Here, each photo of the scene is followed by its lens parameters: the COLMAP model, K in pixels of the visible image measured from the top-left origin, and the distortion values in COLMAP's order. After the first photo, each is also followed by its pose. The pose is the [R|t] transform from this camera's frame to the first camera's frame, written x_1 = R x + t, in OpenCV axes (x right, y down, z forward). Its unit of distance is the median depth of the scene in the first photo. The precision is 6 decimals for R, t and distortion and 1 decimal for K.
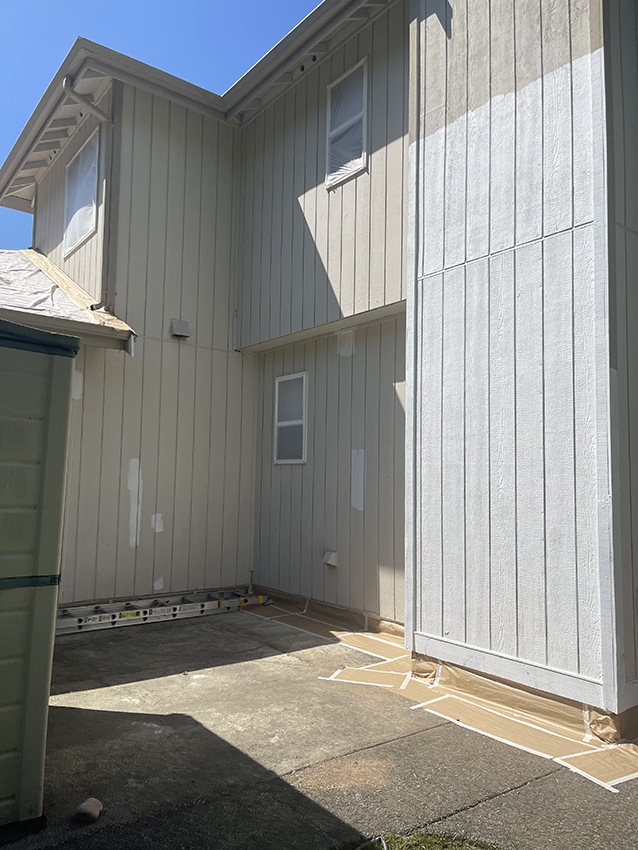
lens RADIAL K [[638.7, 0, 319.6], [0, 638.7, 430.2], [0, 0, 1]] dist [0.054579, -0.069210]
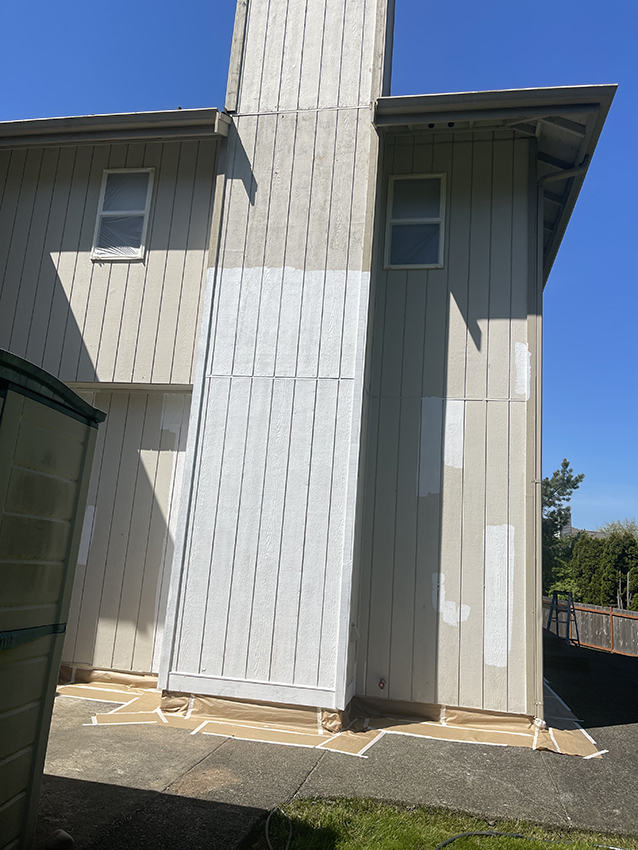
lens RADIAL K [[638.7, 0, 323.7], [0, 638.7, 423.5], [0, 0, 1]] dist [0.054579, -0.069210]
pose [[0.745931, 0.167984, 0.644491, -0.513030], [-0.109475, 0.985433, -0.130143, -0.011209], [-0.656964, 0.026522, 0.753455, -0.084440]]
